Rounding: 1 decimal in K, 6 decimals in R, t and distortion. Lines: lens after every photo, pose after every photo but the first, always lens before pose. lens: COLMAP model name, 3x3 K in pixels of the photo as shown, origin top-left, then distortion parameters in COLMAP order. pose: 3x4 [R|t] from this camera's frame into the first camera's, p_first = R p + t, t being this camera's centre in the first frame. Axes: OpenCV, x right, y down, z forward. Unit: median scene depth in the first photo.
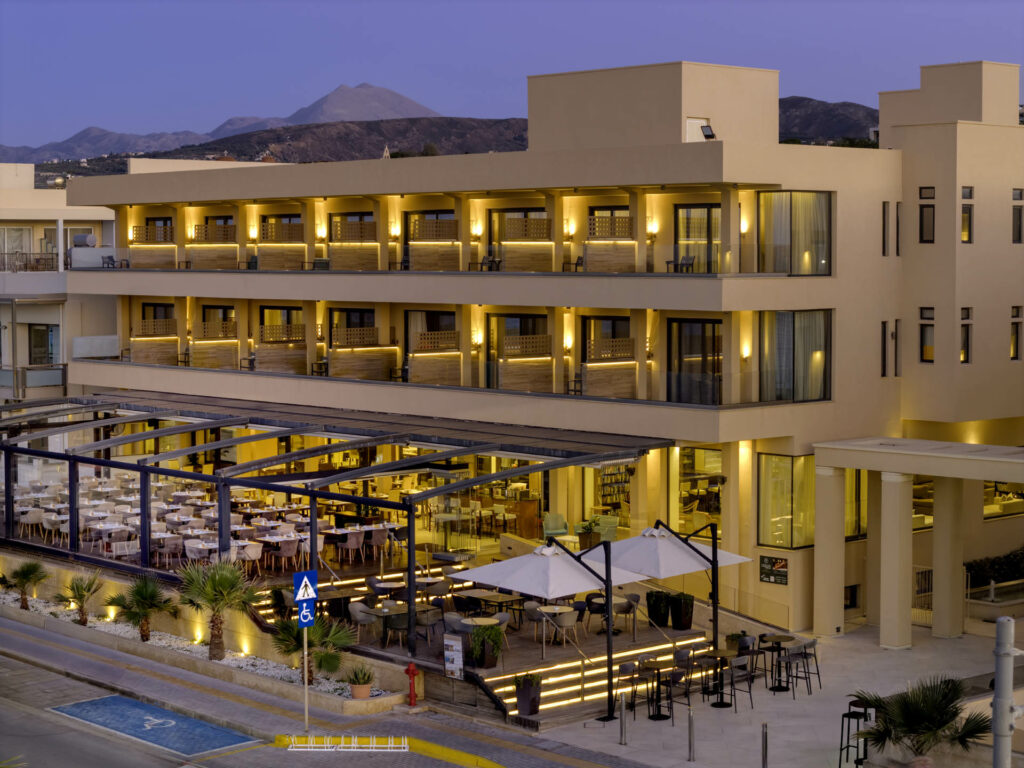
lens RADIAL K [[2043.9, 0, 512.0], [0, 2043.9, 384.0], [0, 0, 1]] dist [-0.163415, 0.499740]
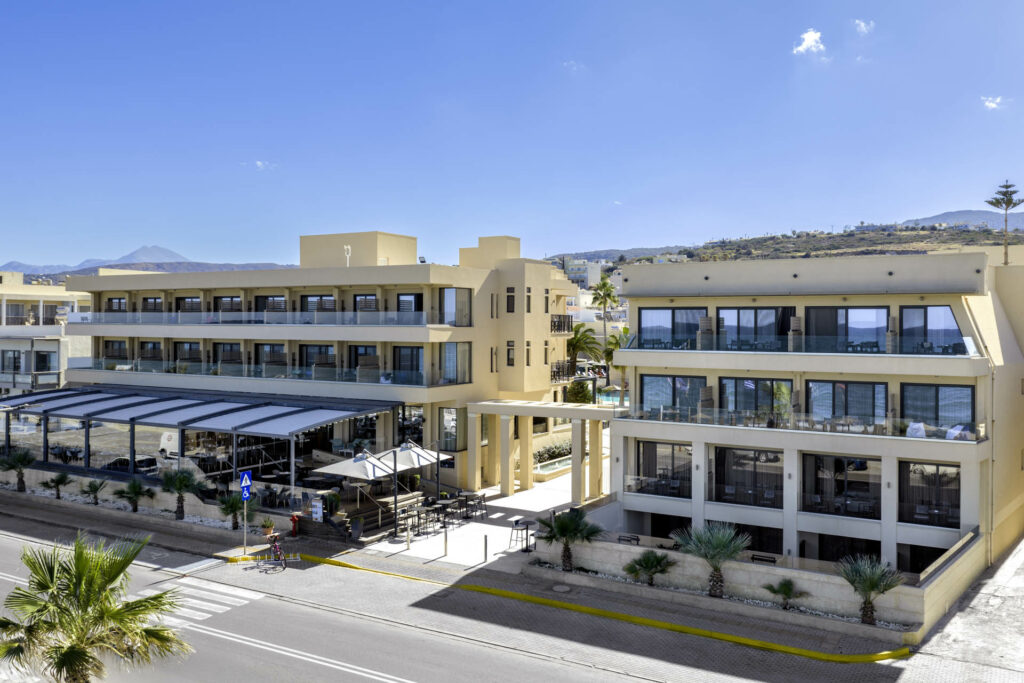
lens RADIAL K [[866.6, 0, 512.0], [0, 866.6, 341.5], [0, 0, 1]] dist [-0.003792, -0.001032]
pose [[0.950153, 0.000744, 0.311784, -0.094849], [0.013091, 0.999020, -0.042278, 0.003279], [-0.311510, 0.044252, 0.949212, 0.092393]]
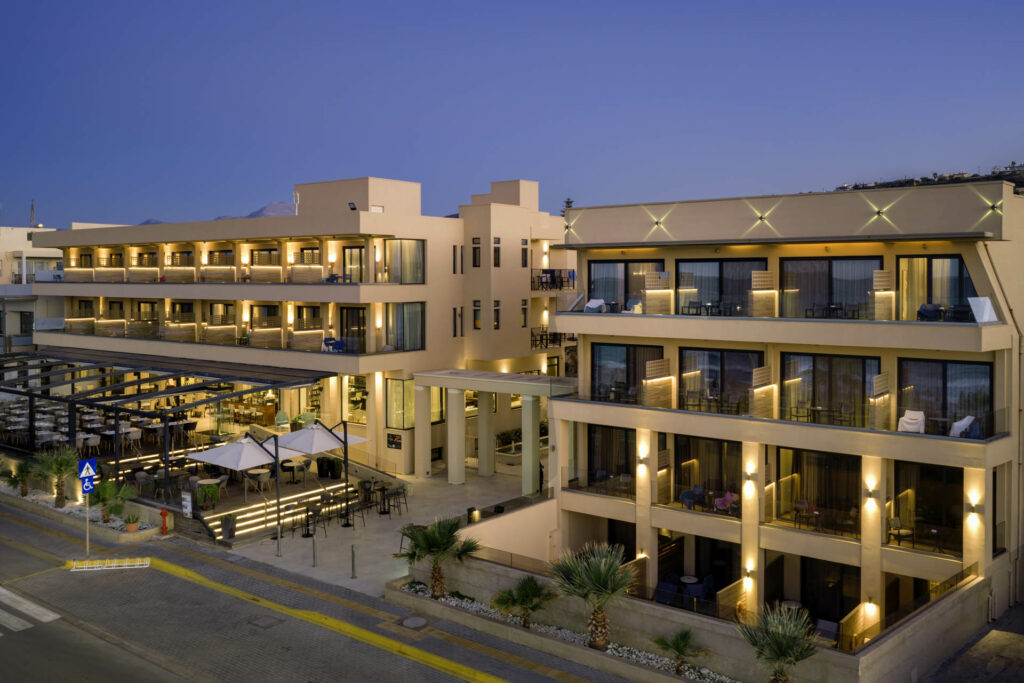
lens RADIAL K [[893.1, 0, 531.7], [0, 893.1, 296.6], [0, 0, 1]] dist [0.002610, 0.000431]
pose [[0.980368, -0.002823, 0.197157, 0.090283], [0.011342, 0.999049, -0.042093, -0.005315], [-0.196851, 0.043503, 0.979468, 0.165350]]
